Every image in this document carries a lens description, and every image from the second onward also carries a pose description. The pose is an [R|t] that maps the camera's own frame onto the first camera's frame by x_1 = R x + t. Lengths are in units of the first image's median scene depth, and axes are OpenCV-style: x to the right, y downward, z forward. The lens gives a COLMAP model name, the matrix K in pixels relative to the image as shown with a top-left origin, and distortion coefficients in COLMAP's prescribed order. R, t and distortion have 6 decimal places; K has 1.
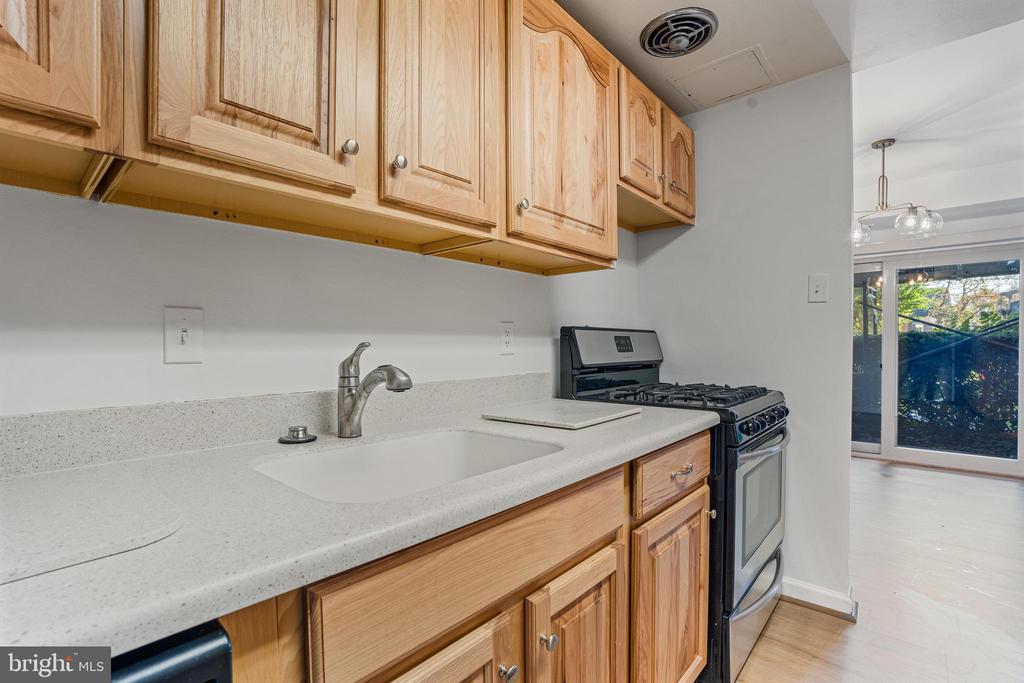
lens RADIAL K [[475.8, 0, 513.4], [0, 475.8, 352.7], [0, 0, 1]] dist [-0.069075, 0.025400]
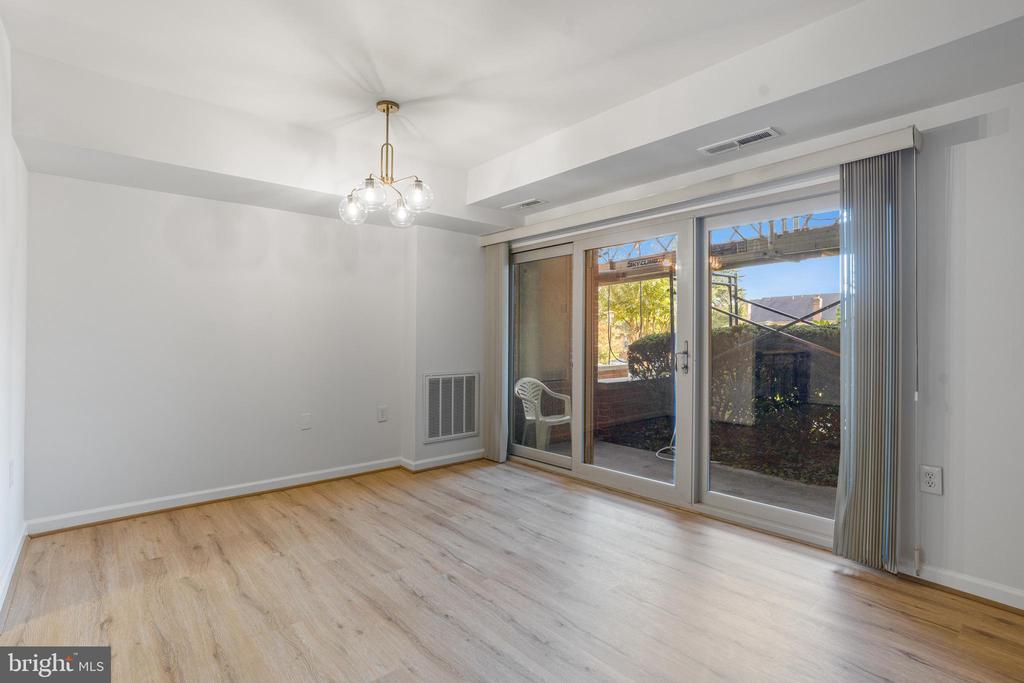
lens RADIAL K [[484.4, 0, 509.7], [0, 484.4, 348.1], [0, 0, 1]] dist [-0.062282, 0.025104]
pose [[0.991365, 0.006120, -0.130988, 2.162684], [-0.006203, 0.999981, -0.000223, -0.007429], [0.130985, 0.001033, 0.991384, 0.274967]]
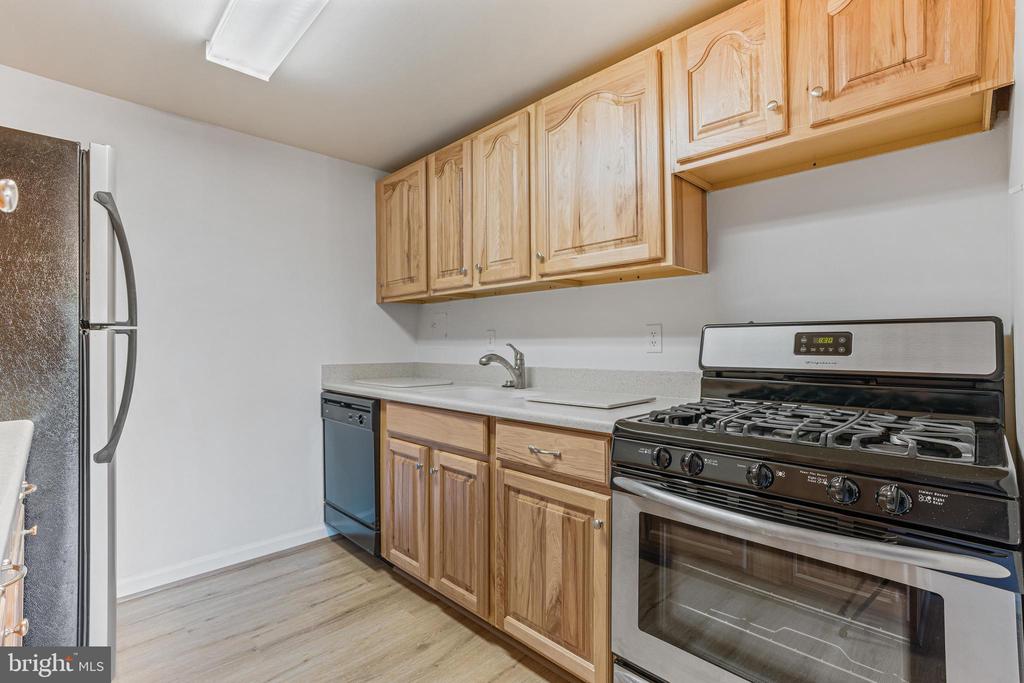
lens RADIAL K [[474.7, 0, 513.3], [0, 474.7, 338.7], [0, 0, 1]] dist [-0.047801, 0.023890]
pose [[-0.069021, -0.004051, -0.997607, 1.182302], [-0.010250, 0.999942, -0.003351, -0.023486], [0.997563, 0.009994, -0.069059, 0.753840]]
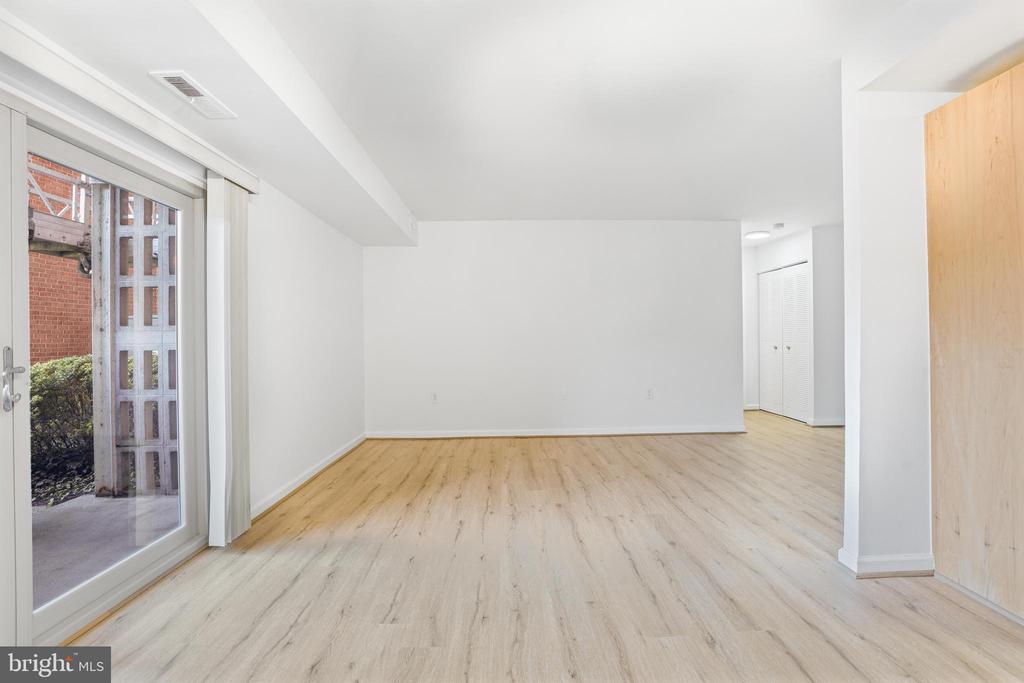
lens RADIAL K [[472.7, 0, 505.2], [0, 472.7, 338.9], [0, 0, 1]] dist [-0.073649, 0.025690]
pose [[-0.662963, 0.007708, 0.748612, 1.253330], [0.024305, 0.999642, 0.011231, -0.040682], [-0.748257, 0.025641, -0.662913, 2.116905]]
